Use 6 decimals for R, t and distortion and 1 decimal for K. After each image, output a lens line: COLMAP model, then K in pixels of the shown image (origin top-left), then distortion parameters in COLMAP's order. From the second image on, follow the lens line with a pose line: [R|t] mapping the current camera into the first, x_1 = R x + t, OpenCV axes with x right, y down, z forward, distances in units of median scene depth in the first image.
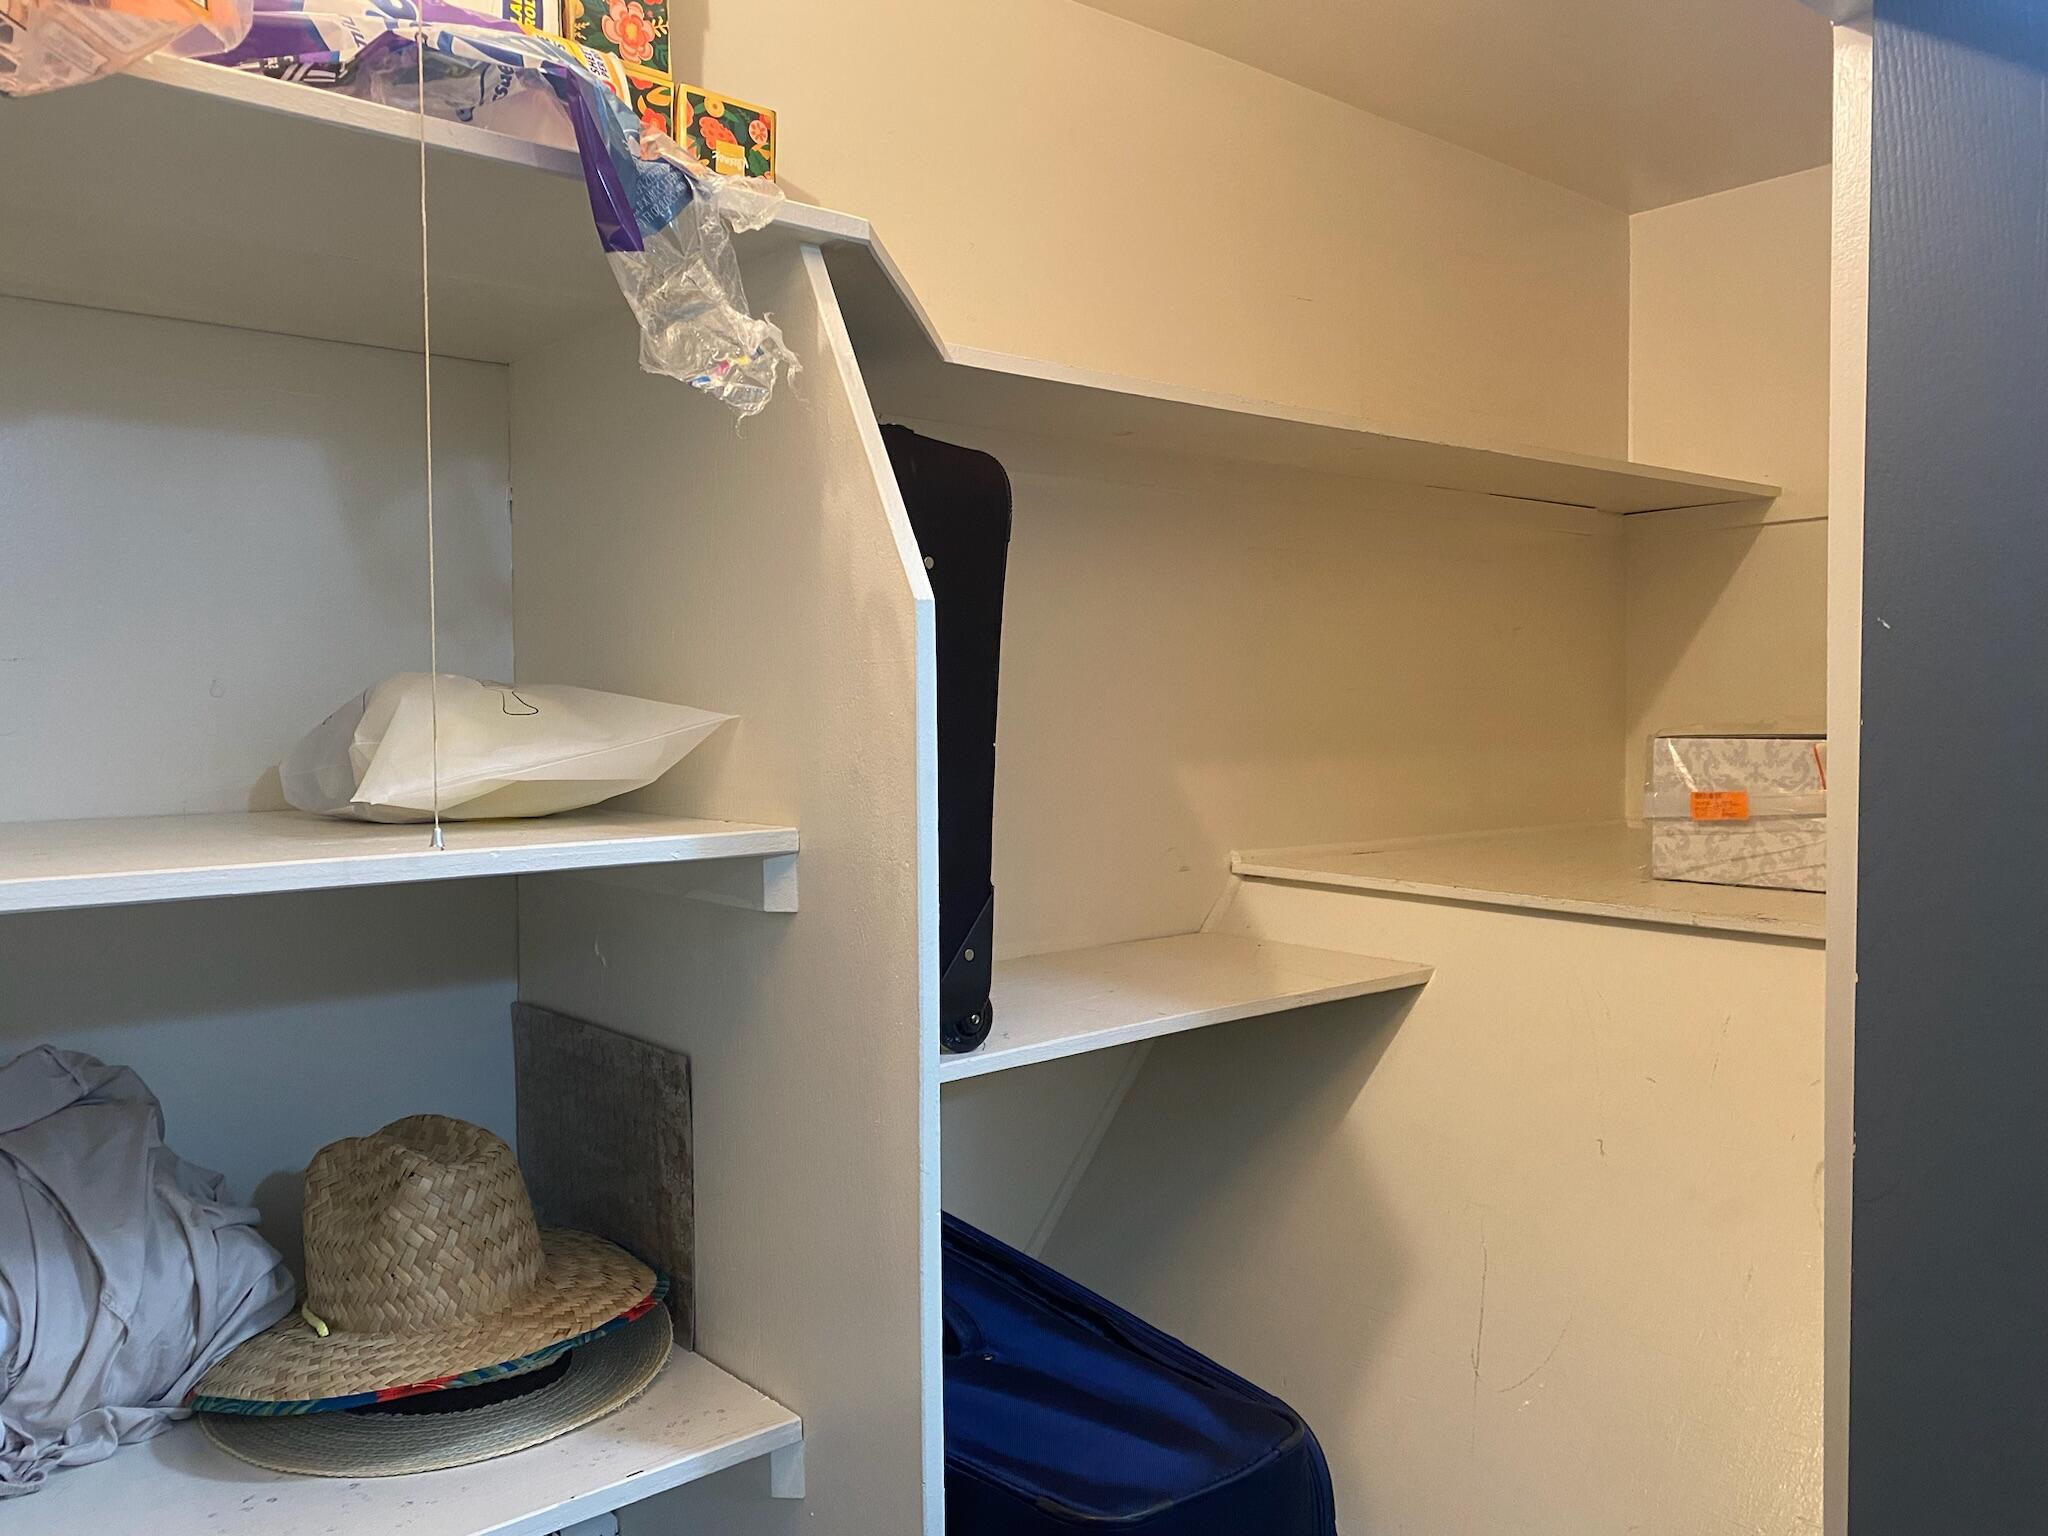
lens RADIAL K [[1524.8, 0, 1027.3], [0, 1524.8, 720.5], [0, 0, 1]] dist [0.003503, -0.027683]
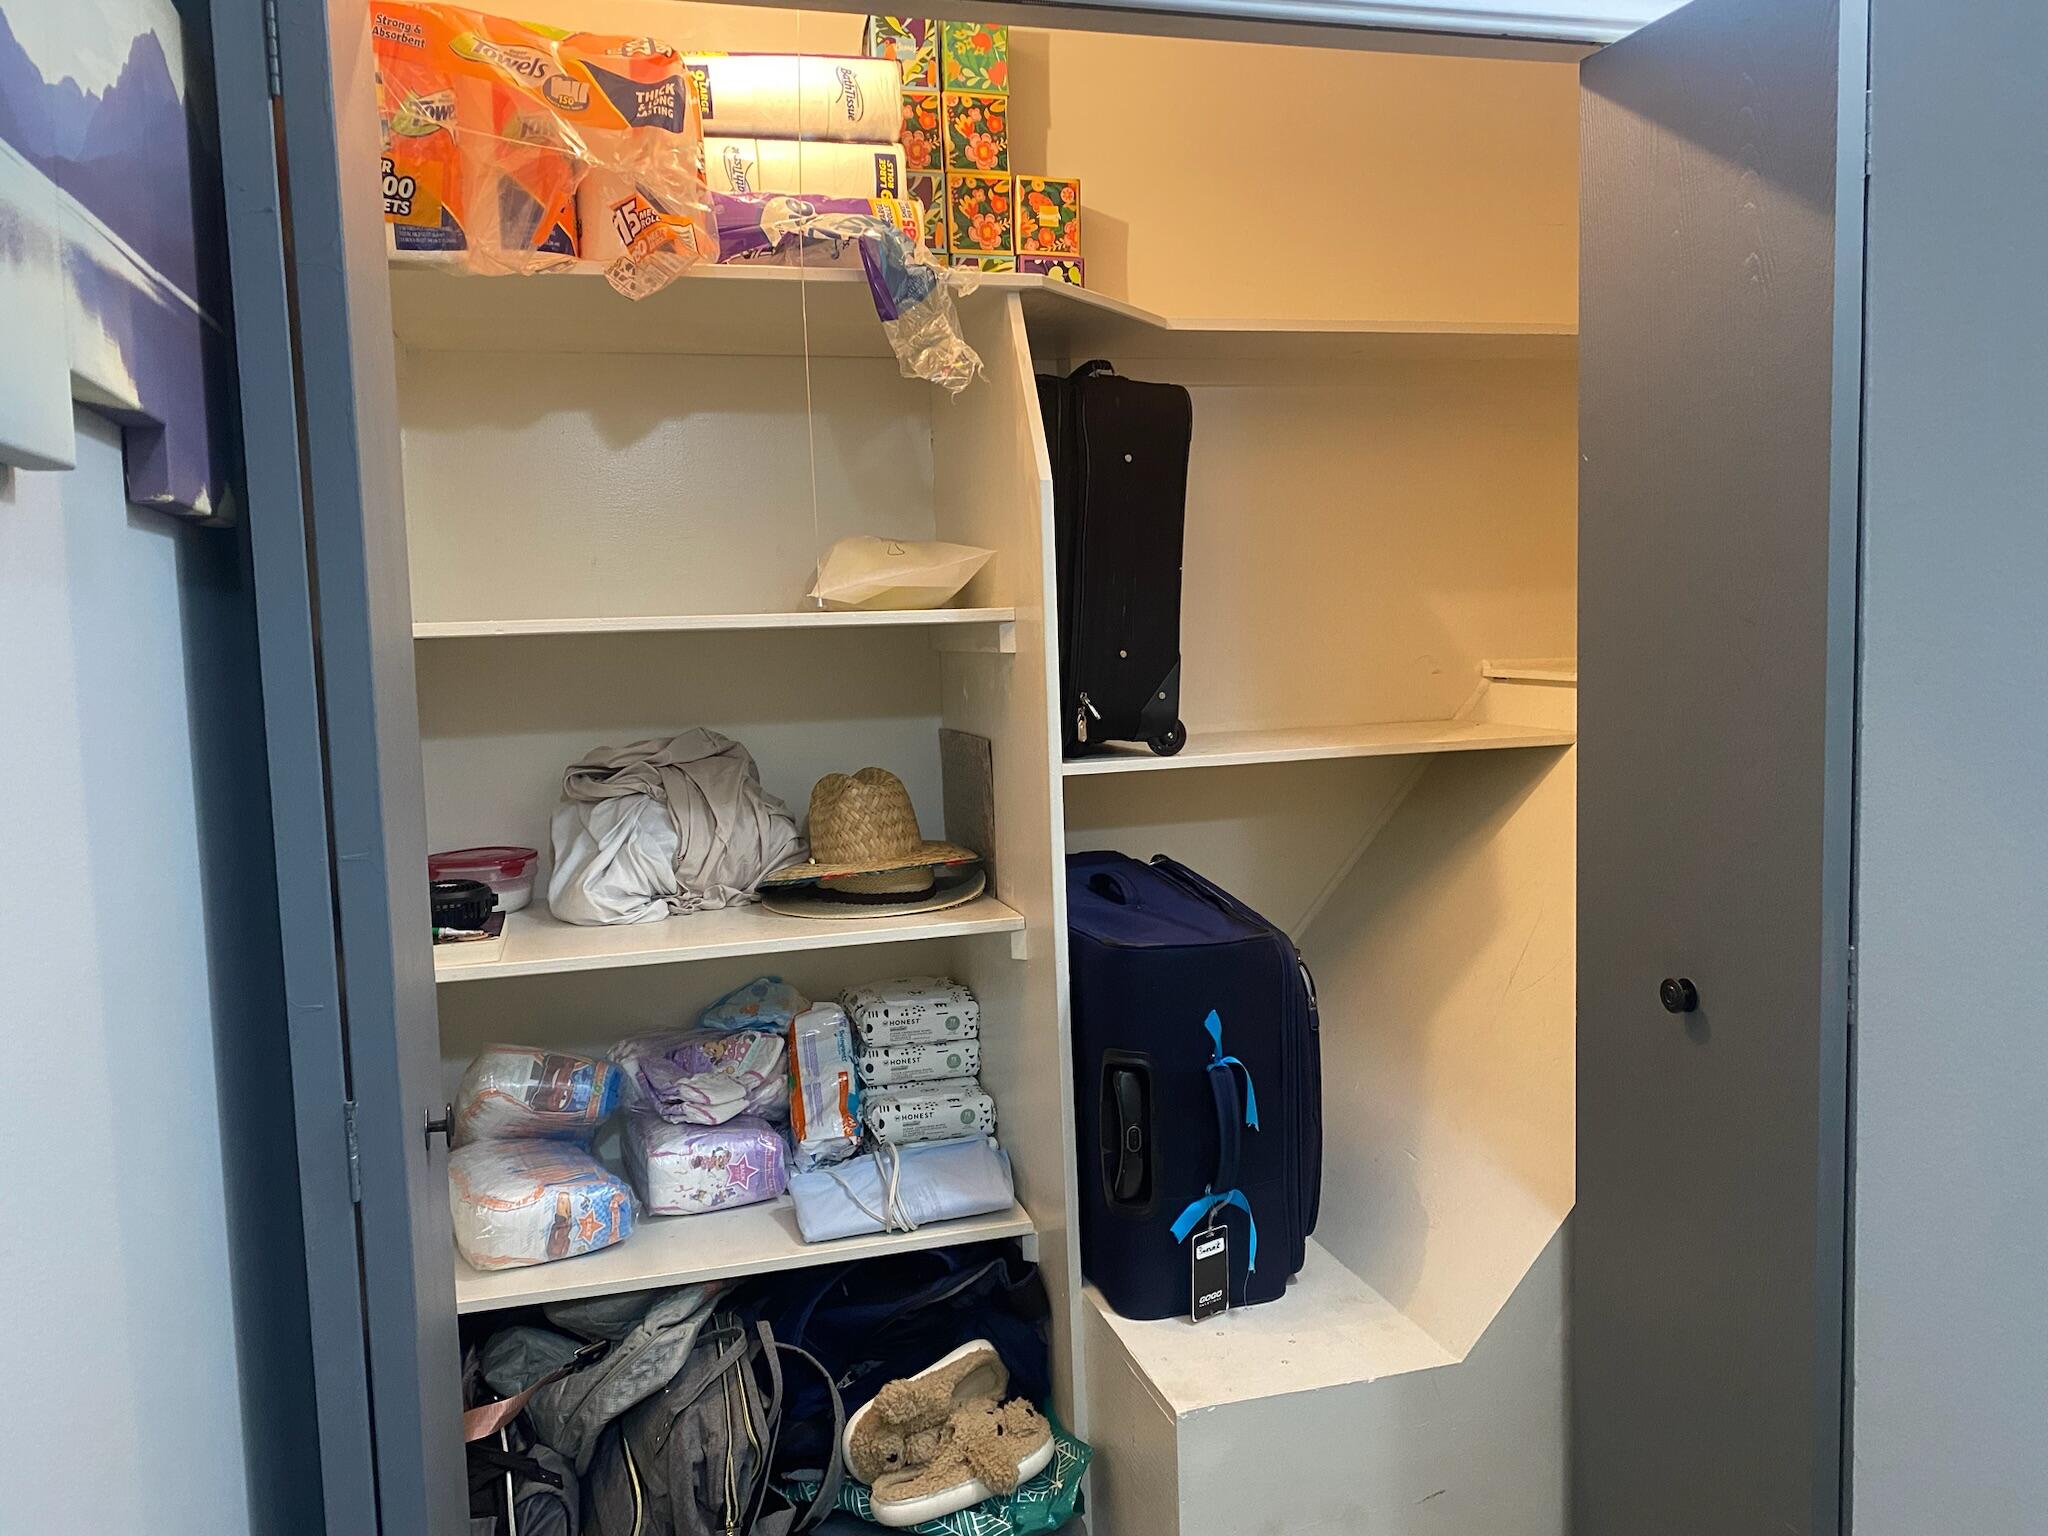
lens RADIAL K [[1524.8, 0, 1027.3], [0, 1524.8, 720.5], [0, 0, 1]] dist [0.003503, -0.027683]
pose [[0.898400, 0.005378, -0.439145, 0.690850], [0.021981, 0.998121, 0.057193, 0.103755], [0.438628, -0.061035, 0.896594, -0.690464]]
